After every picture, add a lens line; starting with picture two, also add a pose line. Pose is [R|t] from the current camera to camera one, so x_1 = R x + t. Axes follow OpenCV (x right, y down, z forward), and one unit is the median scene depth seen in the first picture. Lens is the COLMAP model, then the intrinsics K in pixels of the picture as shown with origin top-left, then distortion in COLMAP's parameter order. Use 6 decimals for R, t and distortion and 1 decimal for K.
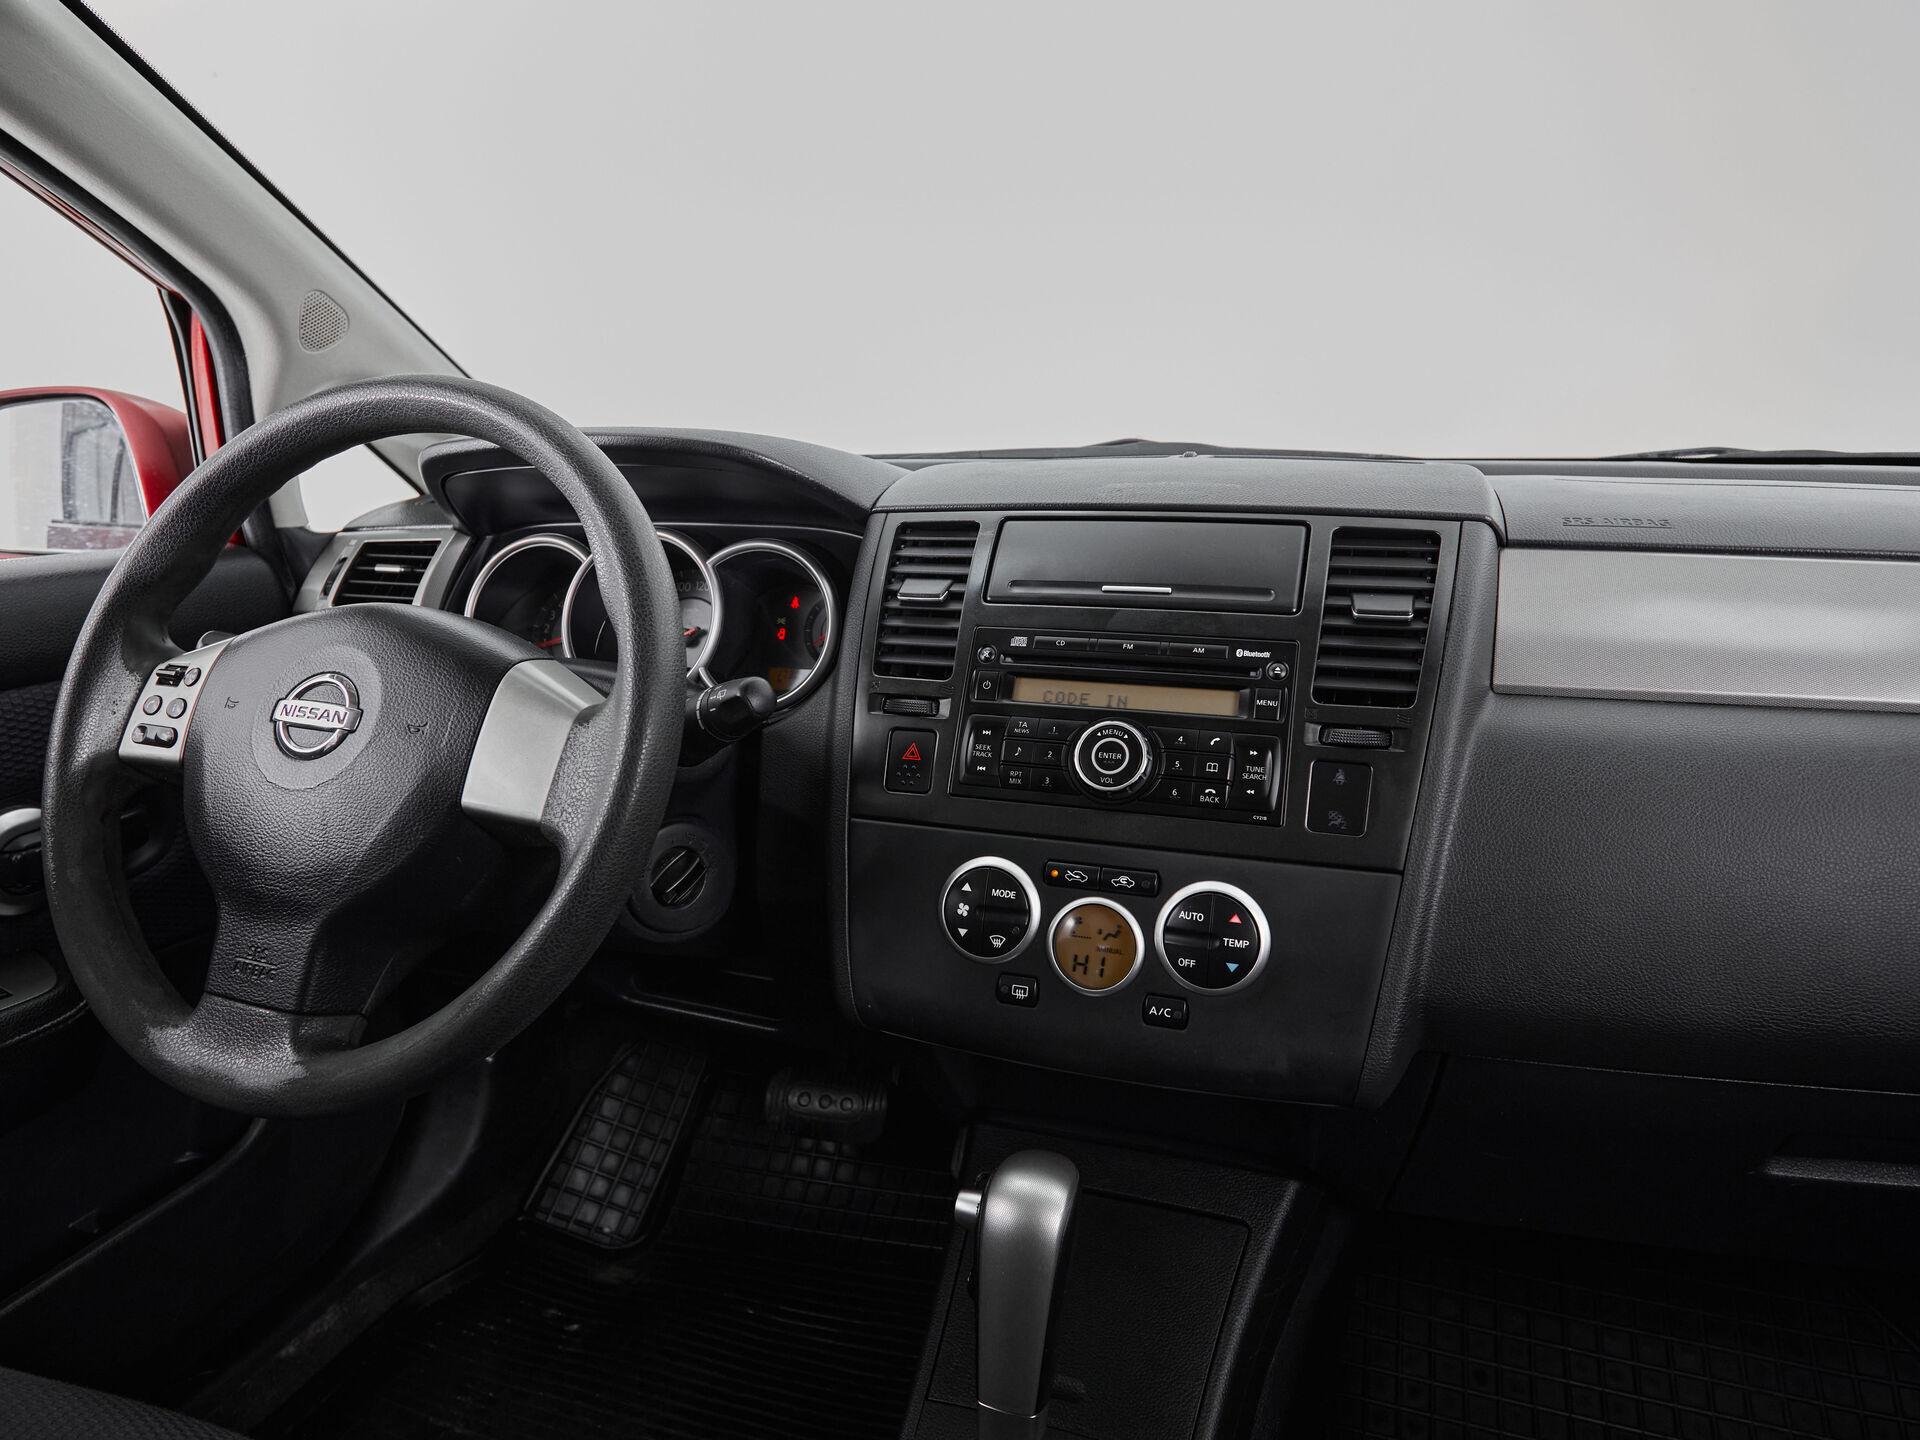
lens RADIAL K [[1151.0, 0, 960.0], [0, 1151.0, 720.0], [0, 0, 1]] dist [0.007178, 0.000251]
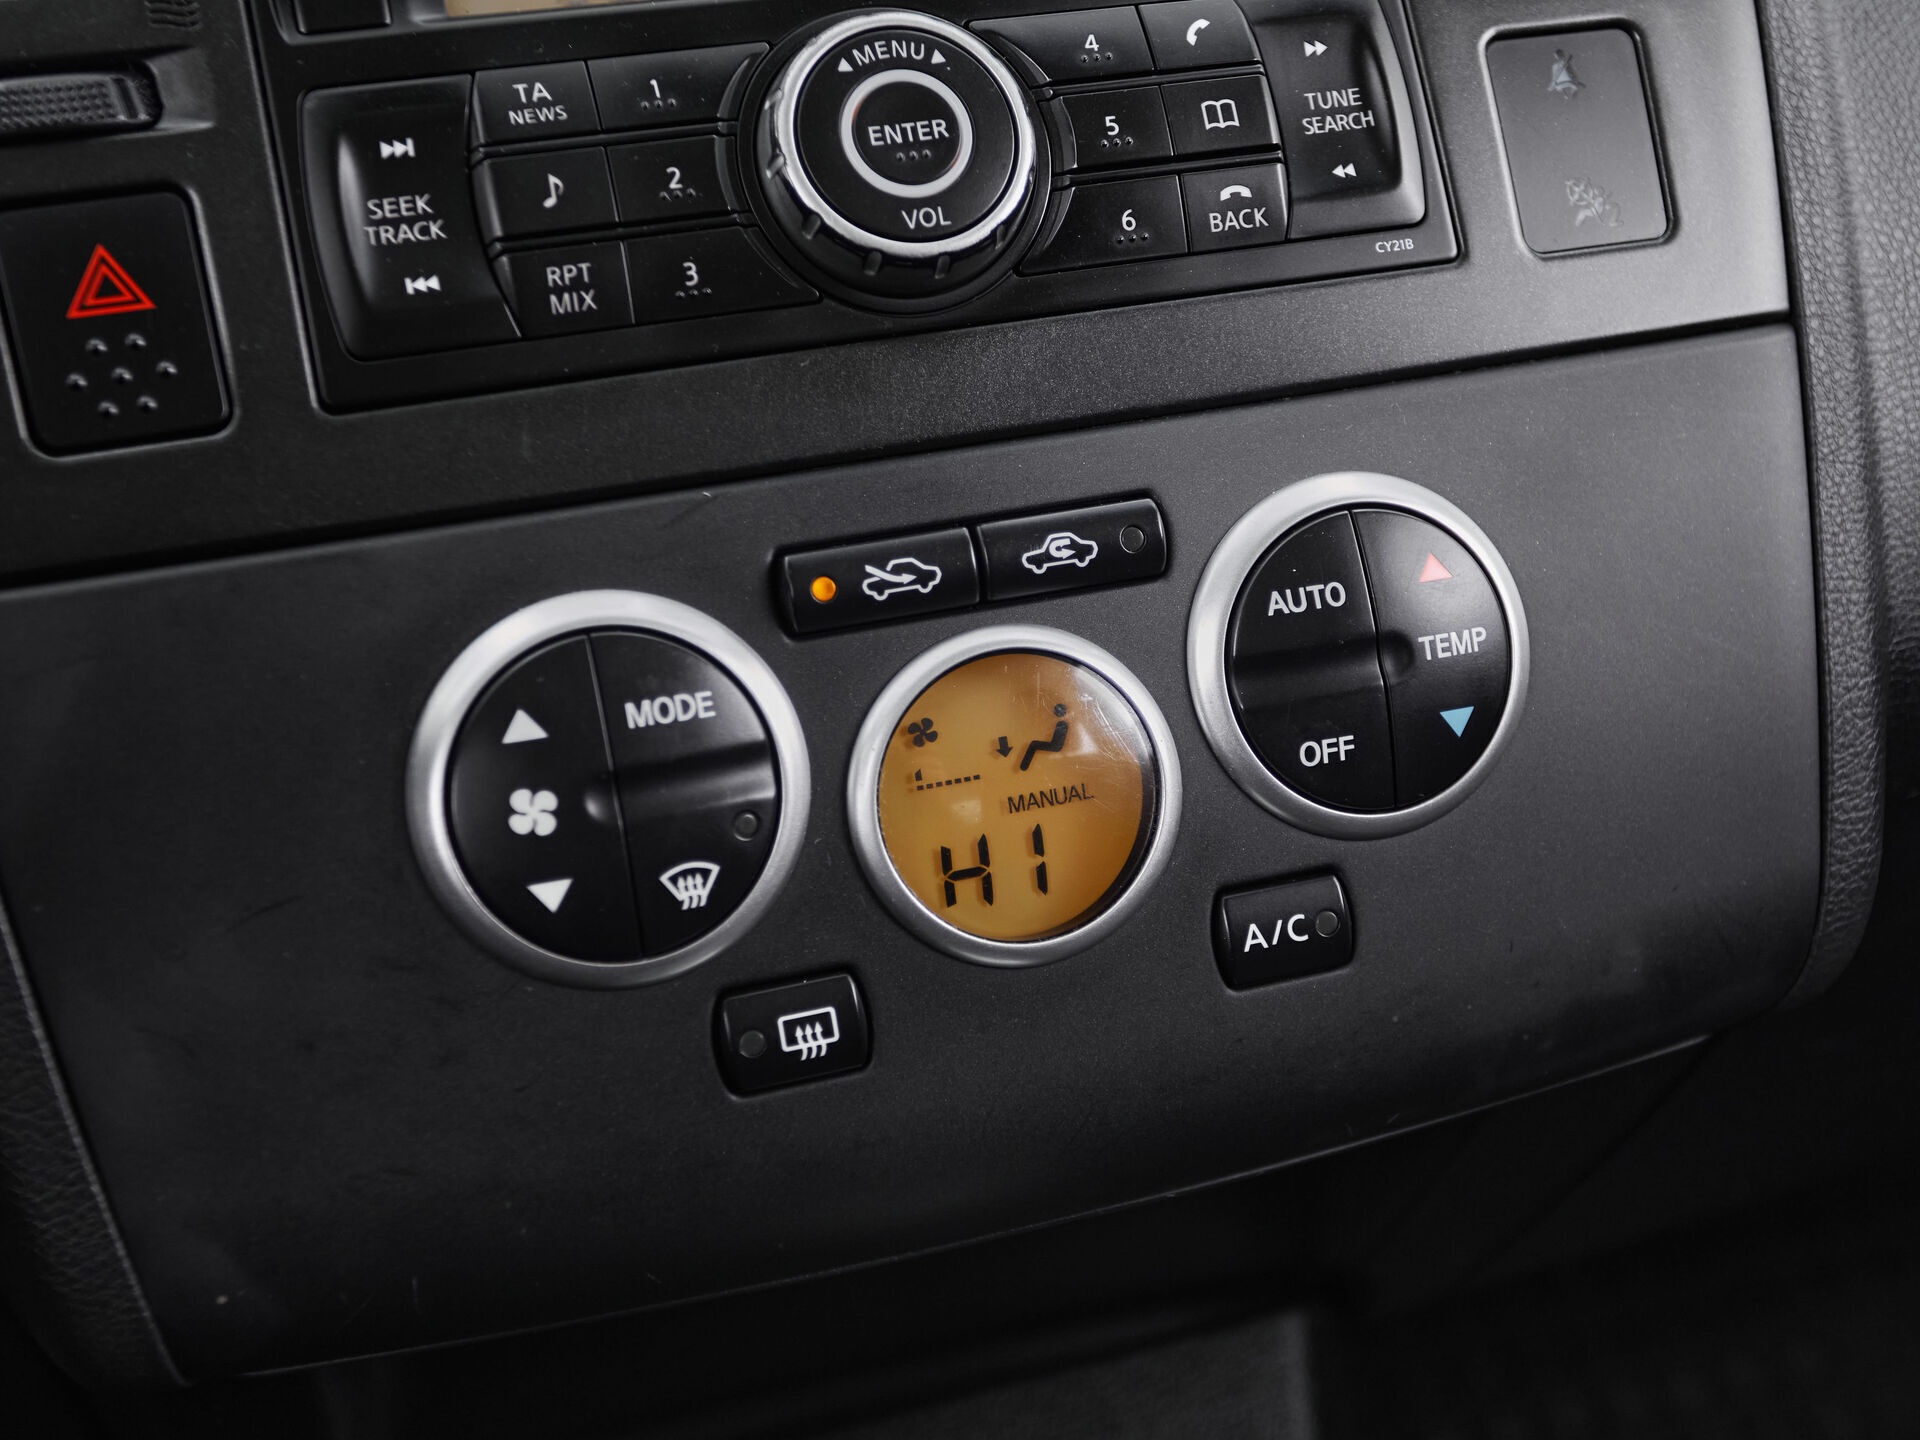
lens RADIAL K [[2487.4, 0, 988.9], [0, 2487.4, 694.2], [0, 0, 1]] dist [0.019685, 0.055049]
pose [[0.807469, -0.254822, 0.532034, -0.207749], [0.200161, 0.966736, 0.159241, 0.069568], [-0.554914, -0.022090, 0.831614, 0.473538]]
